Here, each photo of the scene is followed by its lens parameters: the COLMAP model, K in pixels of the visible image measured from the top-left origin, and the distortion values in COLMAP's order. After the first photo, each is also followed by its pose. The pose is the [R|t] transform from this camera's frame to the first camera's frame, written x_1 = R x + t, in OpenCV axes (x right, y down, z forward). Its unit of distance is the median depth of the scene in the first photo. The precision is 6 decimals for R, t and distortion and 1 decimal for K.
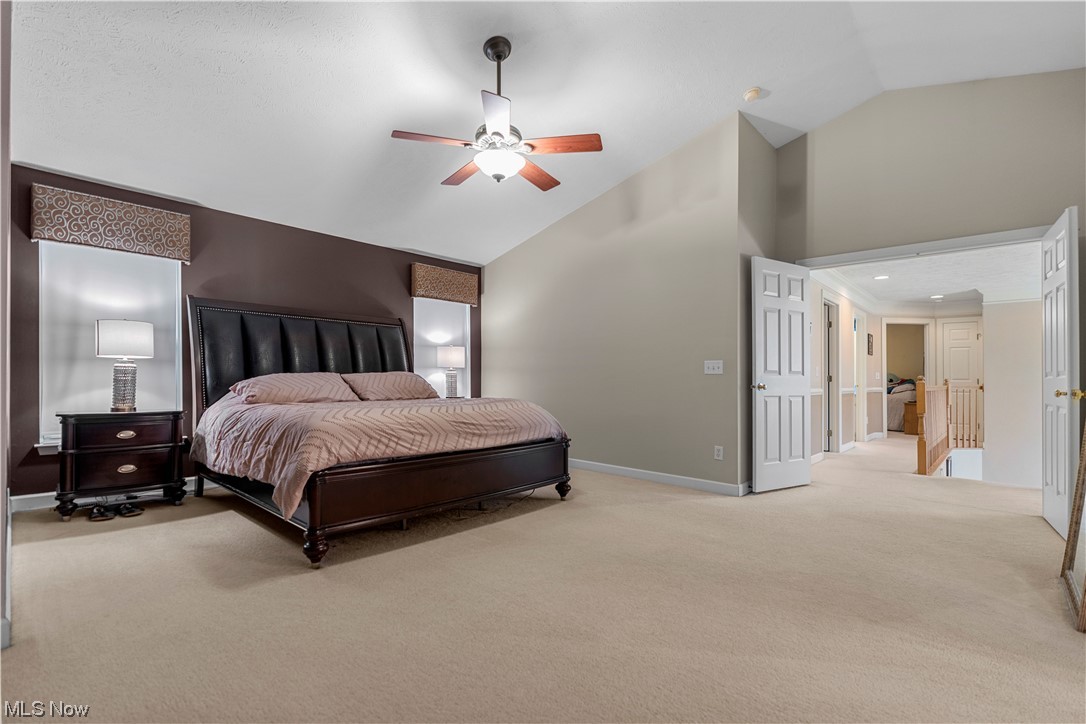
lens RADIAL K [[492.7, 0, 542.9], [0, 492.7, 370.0], [0, 0, 1]] dist [-0.007612, 0.005272]
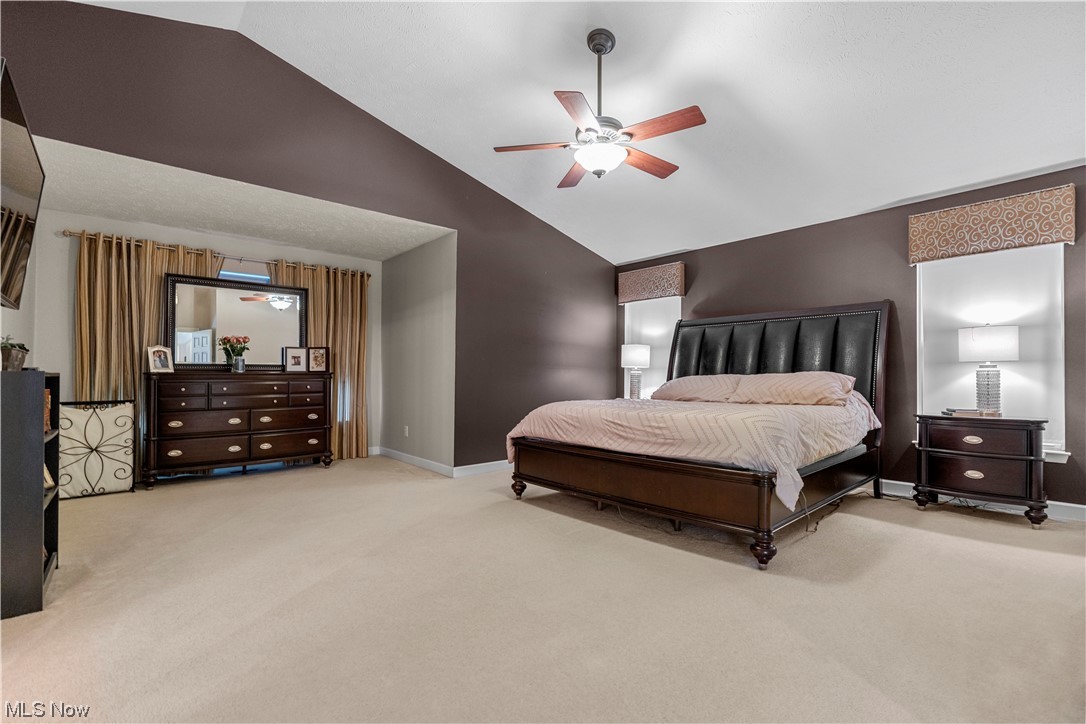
lens RADIAL K [[492.7, 0, 543.3], [0, 492.7, 370.1], [0, 0, 1]] dist [-0.007612, 0.005272]
pose [[-0.076482, -0.025215, -0.996752, 0.329186], [0.014502, 0.999546, -0.026398, 0.008921], [0.996966, -0.016474, -0.076081, 0.356697]]
